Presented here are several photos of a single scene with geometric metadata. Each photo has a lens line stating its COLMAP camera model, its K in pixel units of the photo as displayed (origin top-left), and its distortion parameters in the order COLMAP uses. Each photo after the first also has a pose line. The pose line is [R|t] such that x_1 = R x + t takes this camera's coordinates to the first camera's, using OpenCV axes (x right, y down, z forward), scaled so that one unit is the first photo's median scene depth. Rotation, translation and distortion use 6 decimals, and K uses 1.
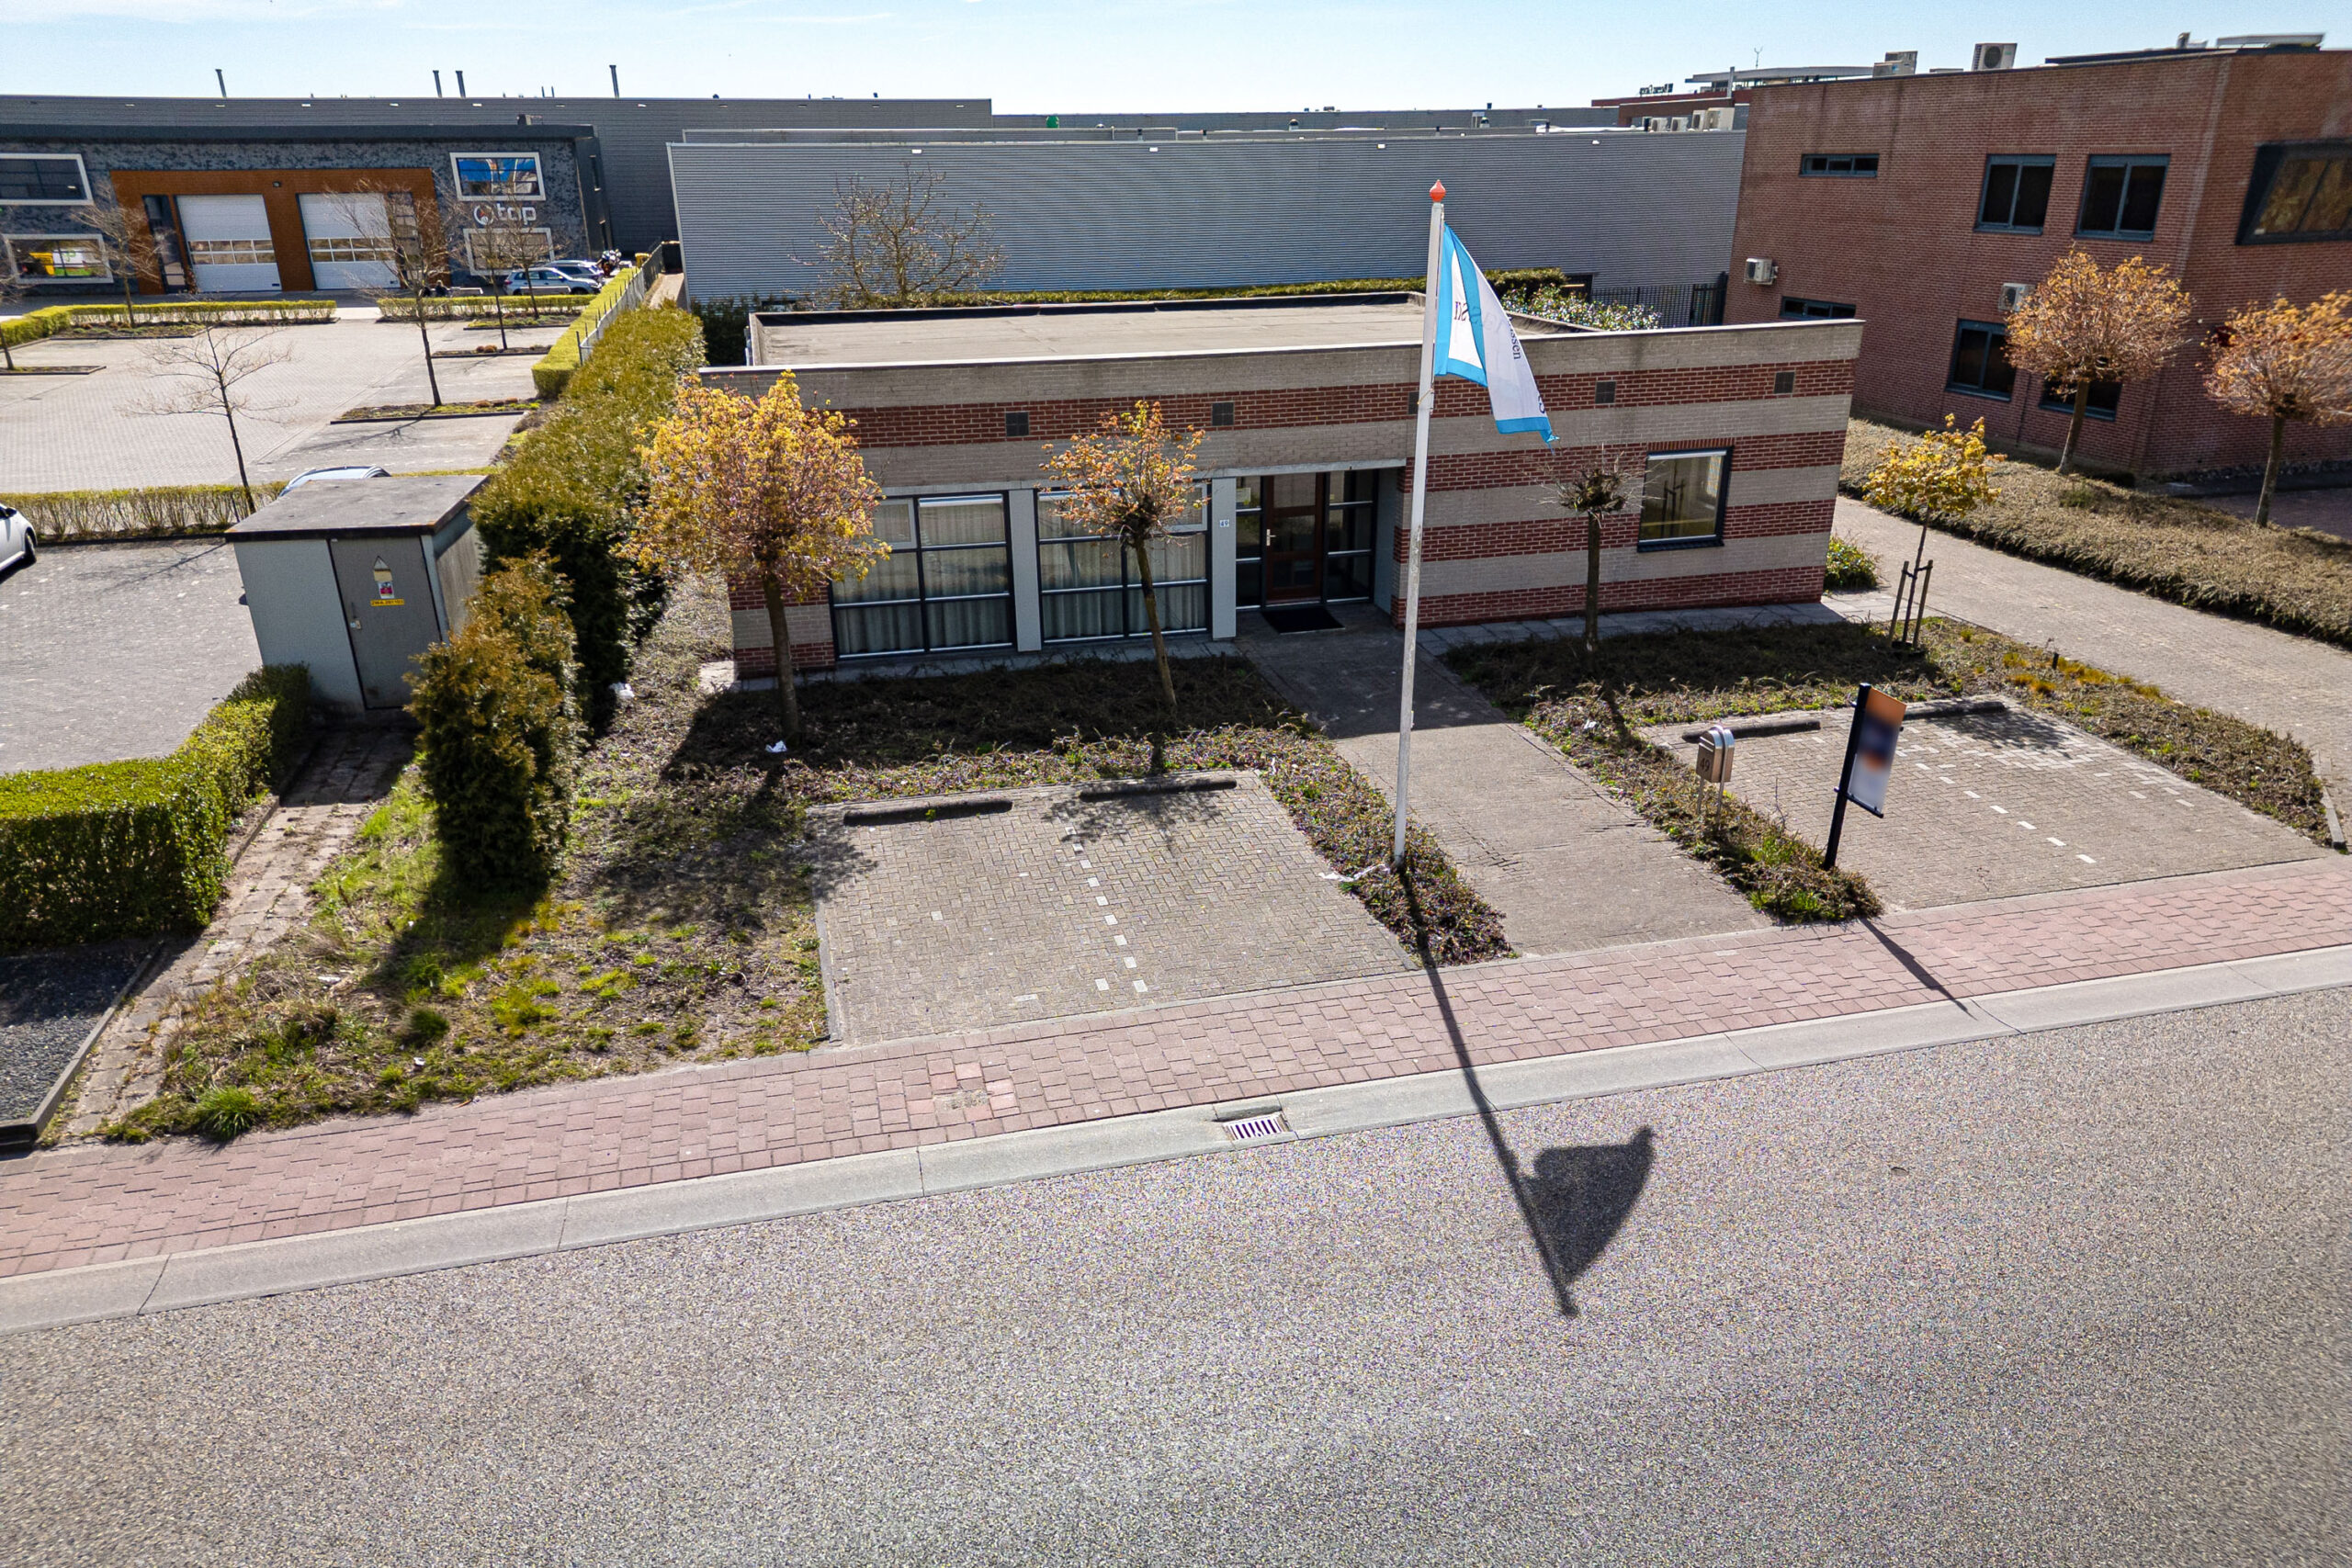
lens RADIAL K [[1631.0, 0, 1168.4], [0, 1631.0, 783.6], [0, 0, 1]] dist [0.077104, -0.065946]
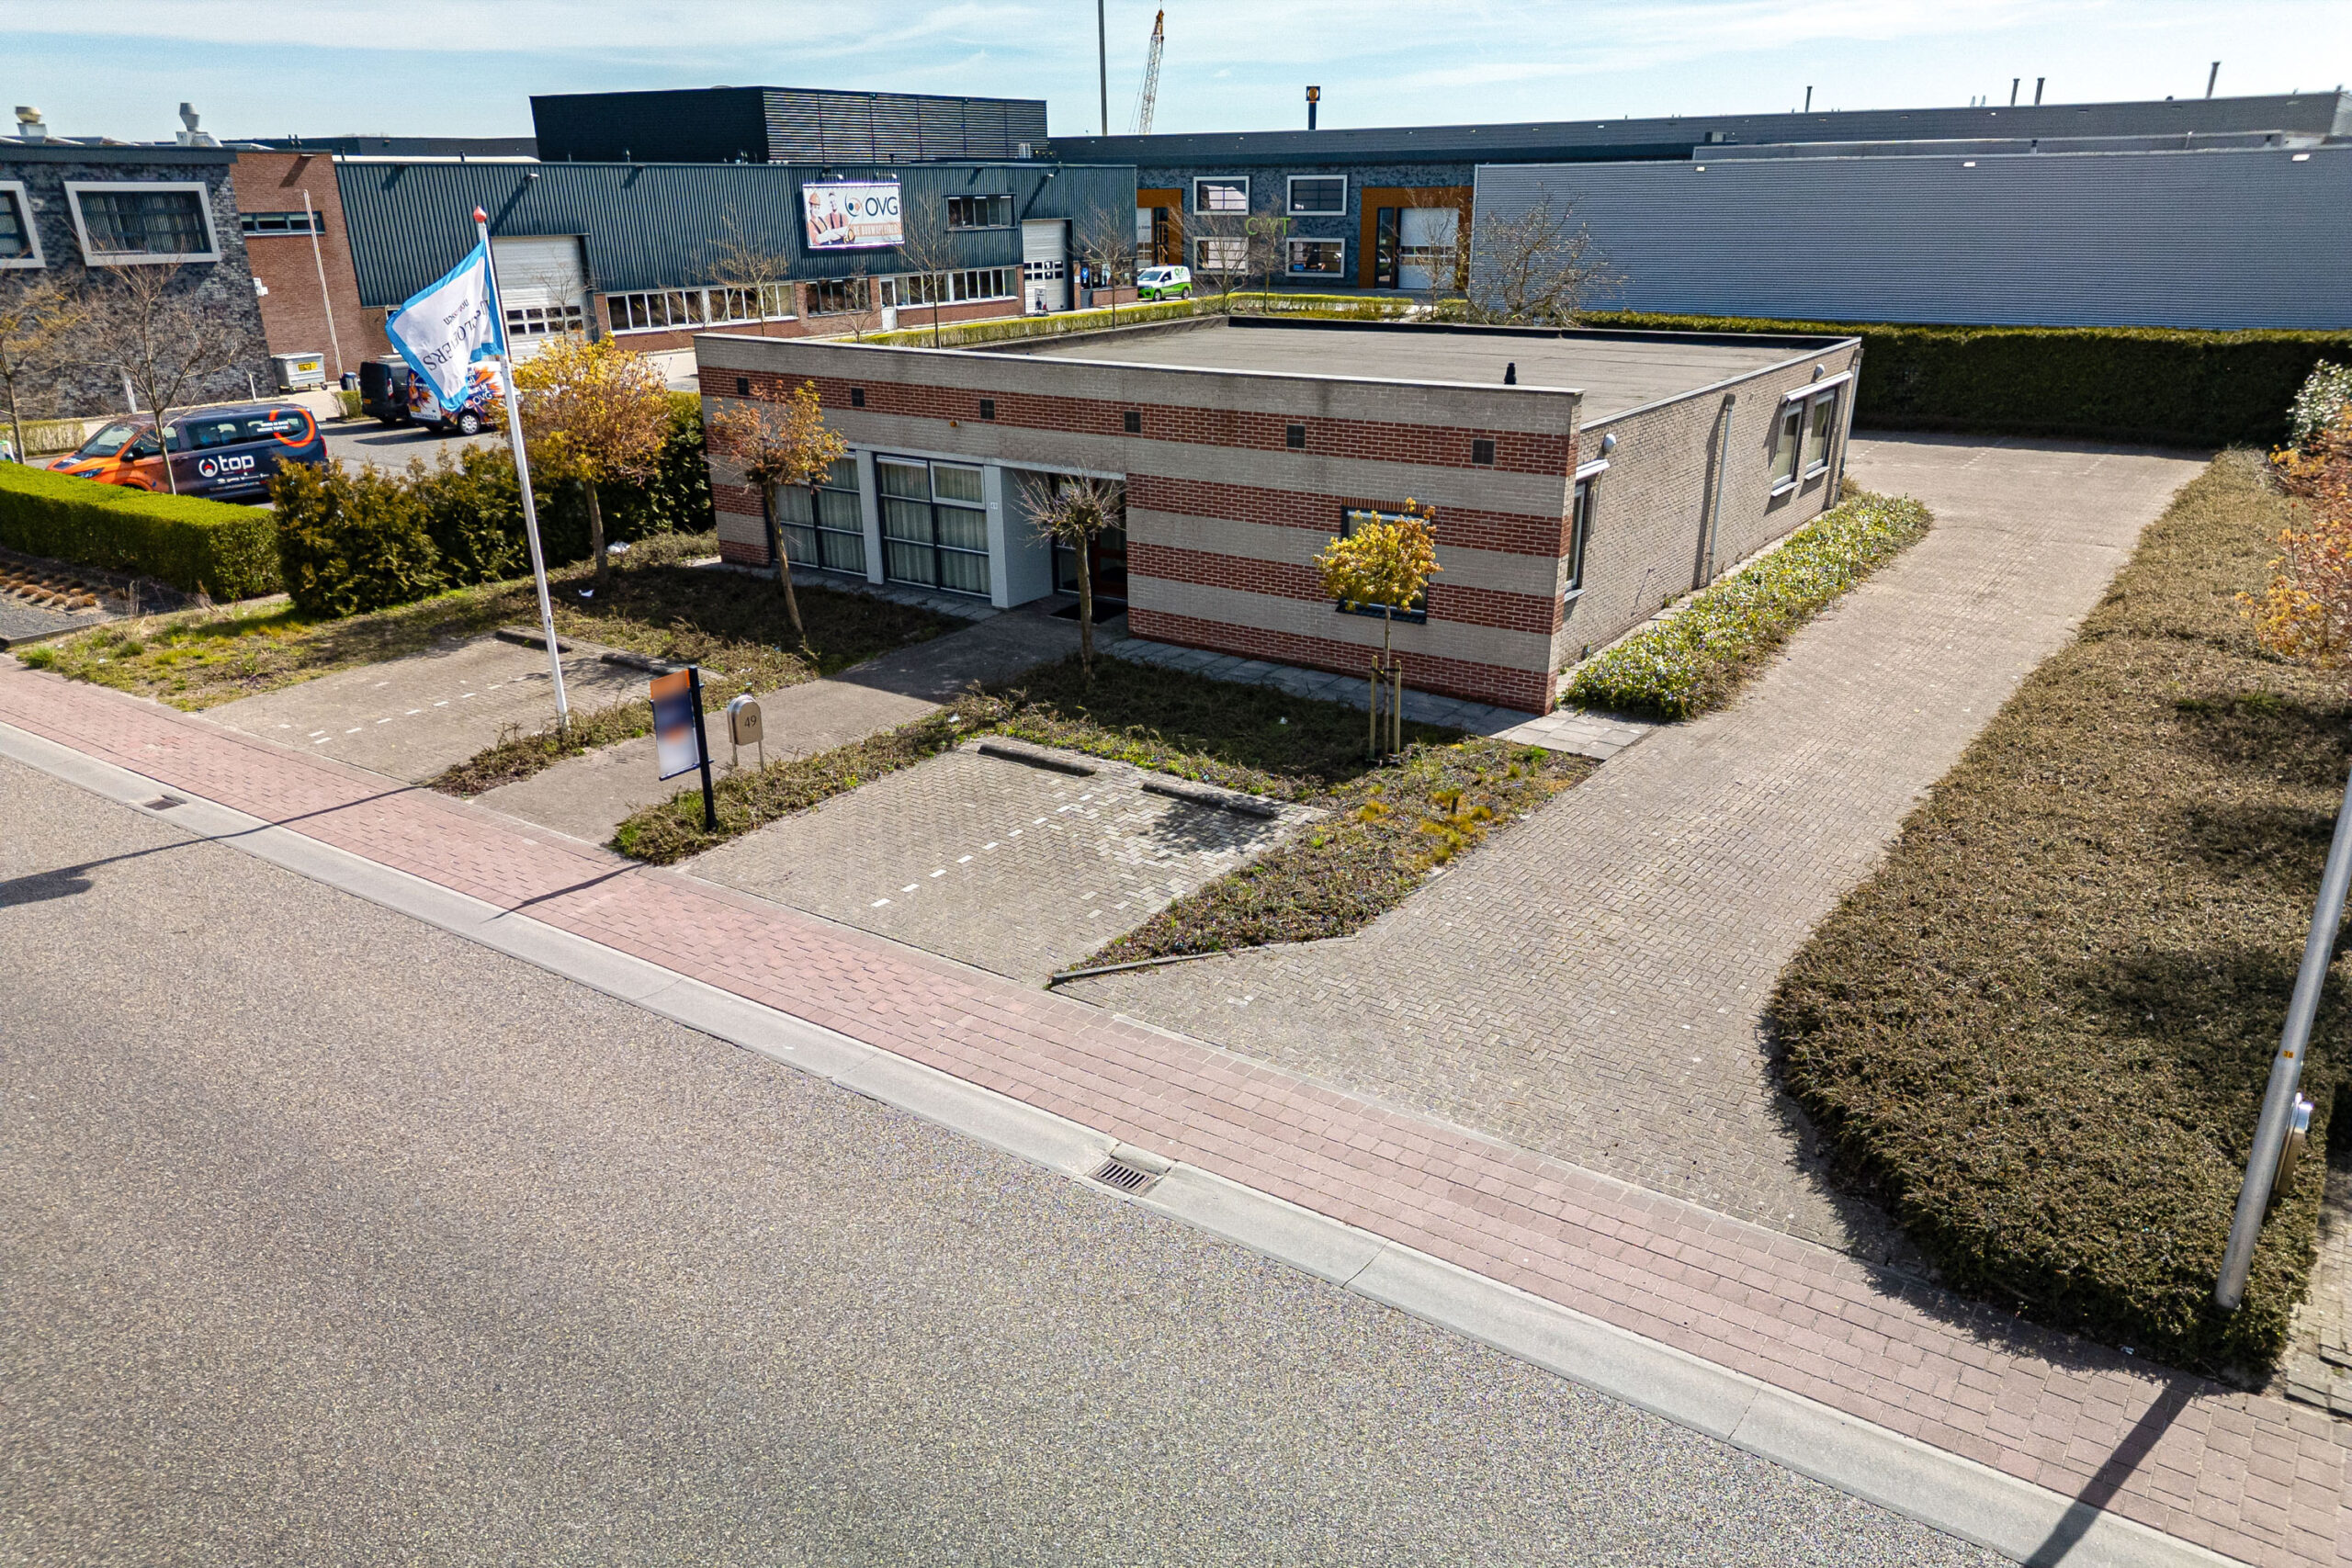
lens RADIAL K [[1654.3, 0, 1167.4], [0, 1654.3, 792.2], [0, 0, 1]] dist [0.083873, -0.075422]
pose [[0.659306, 0.265268, -0.703526, 1.038750], [-0.268801, 0.957015, 0.108942, -0.134056], [0.702183, 0.117282, 0.702270, 0.310560]]
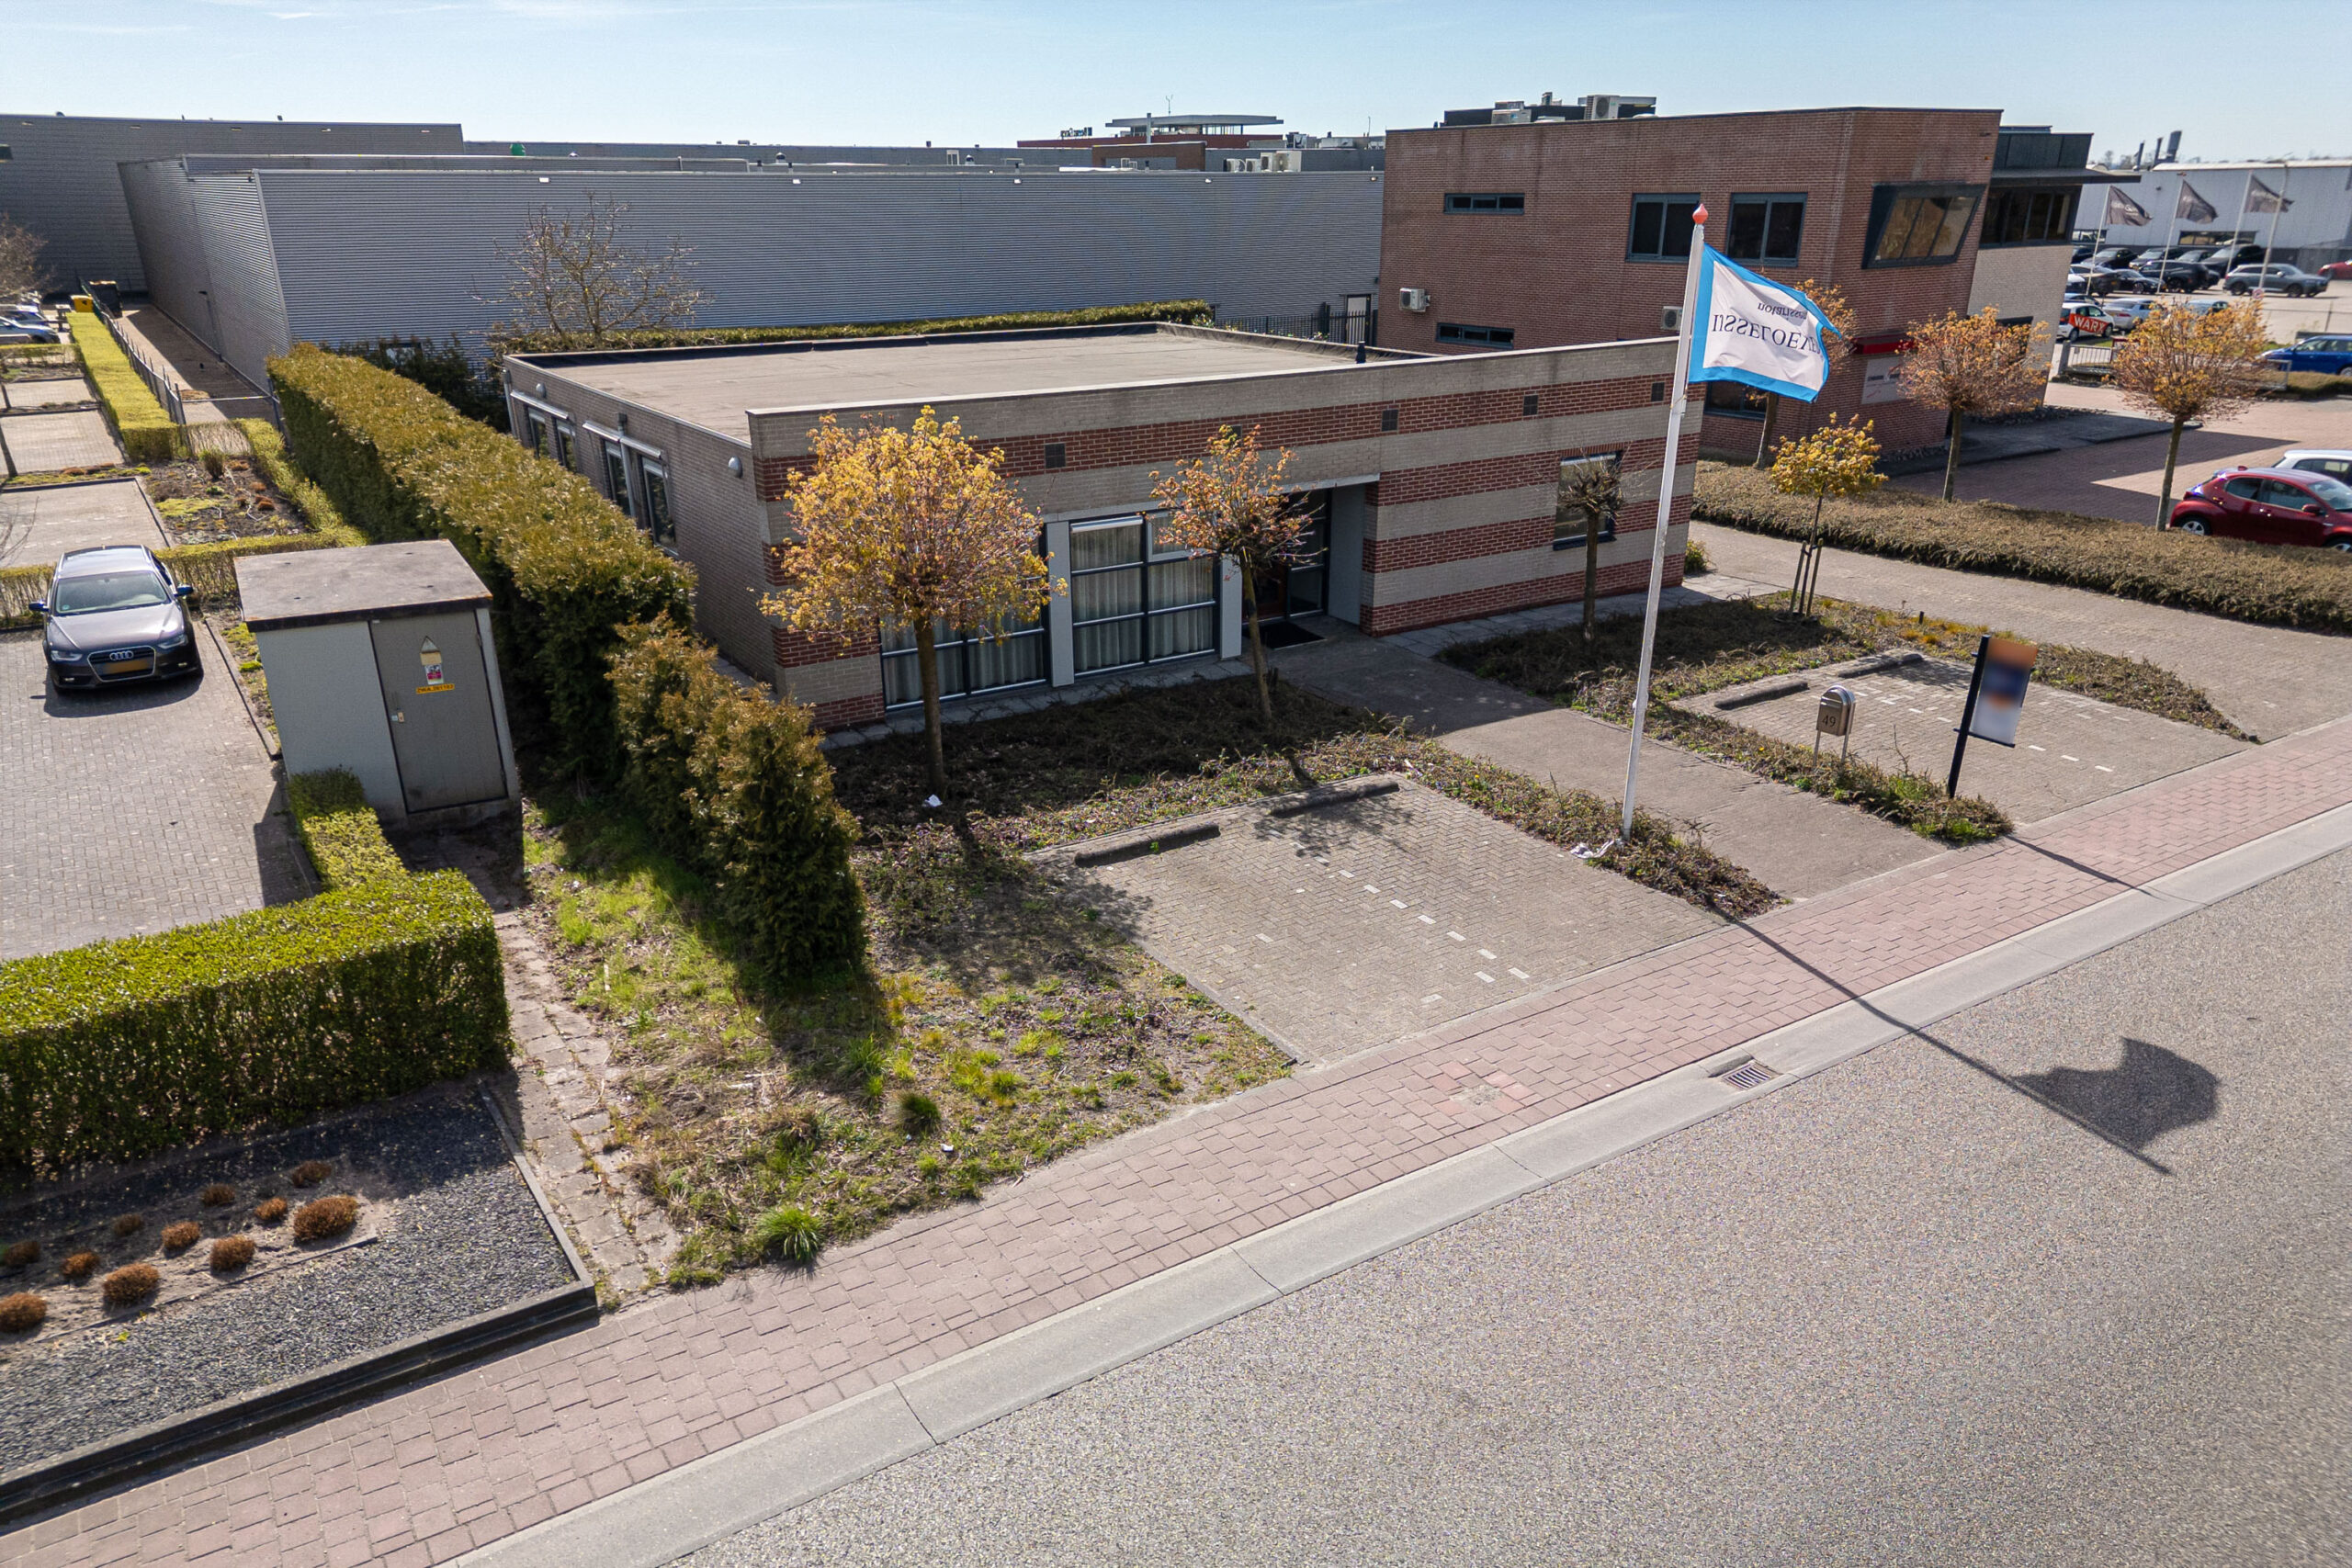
lens RADIAL K [[1654.3, 0, 1167.4], [0, 1654.3, 792.2], [0, 0, 1]] dist [0.083873, -0.075422]
pose [[0.945155, -0.106367, 0.308817, -0.356887], [0.112458, 0.993655, -0.001938, -0.008937], [-0.306651, 0.036561, 0.951120, 0.037449]]
